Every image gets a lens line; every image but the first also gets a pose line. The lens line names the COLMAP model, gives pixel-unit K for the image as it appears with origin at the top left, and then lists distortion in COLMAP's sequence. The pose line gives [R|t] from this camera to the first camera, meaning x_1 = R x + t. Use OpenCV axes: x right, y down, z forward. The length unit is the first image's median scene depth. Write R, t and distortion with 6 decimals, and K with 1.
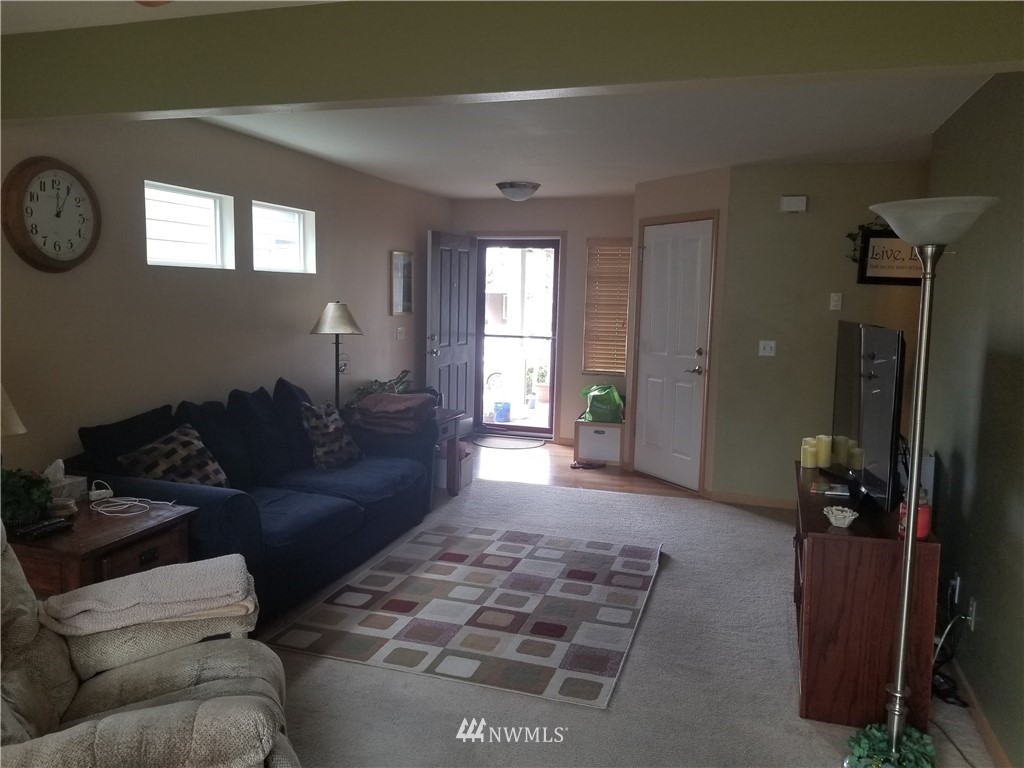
lens RADIAL K [[794.9, 0, 511.4], [0, 794.9, 382.2], [0, 0, 1]] dist [-0.000185, -0.000021]
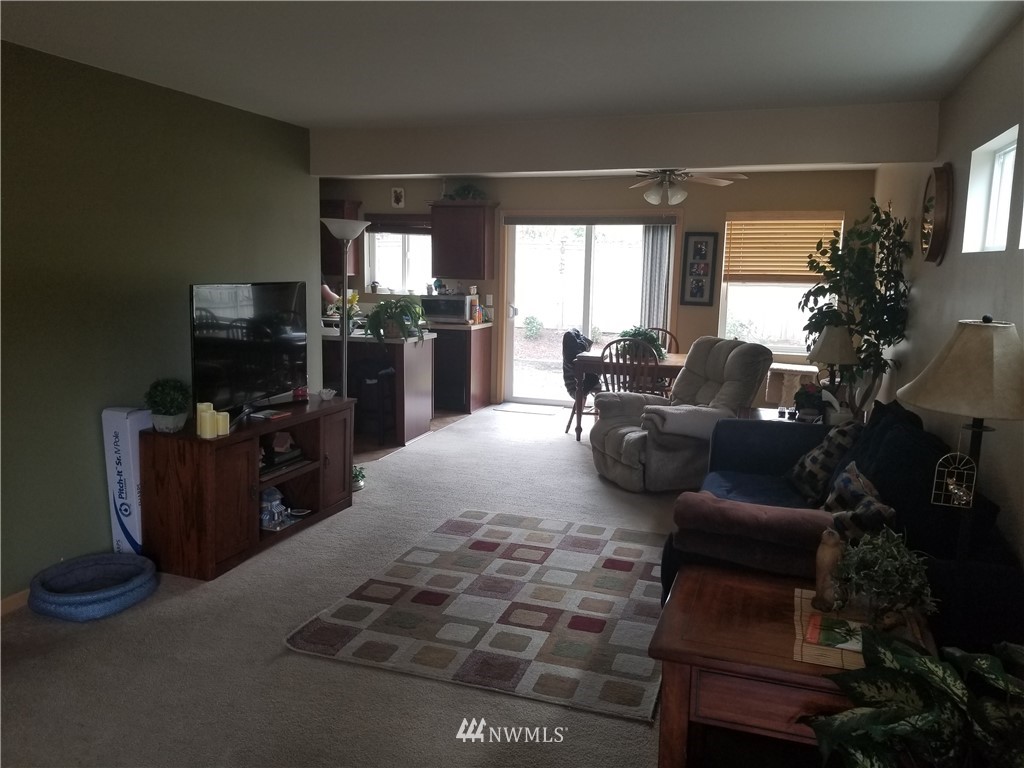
lens RADIAL K [[794.9, 0, 511.4], [0, 794.9, 383.8], [0, 0, 1]] dist [-0.000185, -0.000021]
pose [[-0.999089, -0.037433, 0.020498, -0.008350], [-0.030609, 0.963190, 0.267072, -0.224227], [-0.029741, 0.266201, -0.963458, 1.871600]]
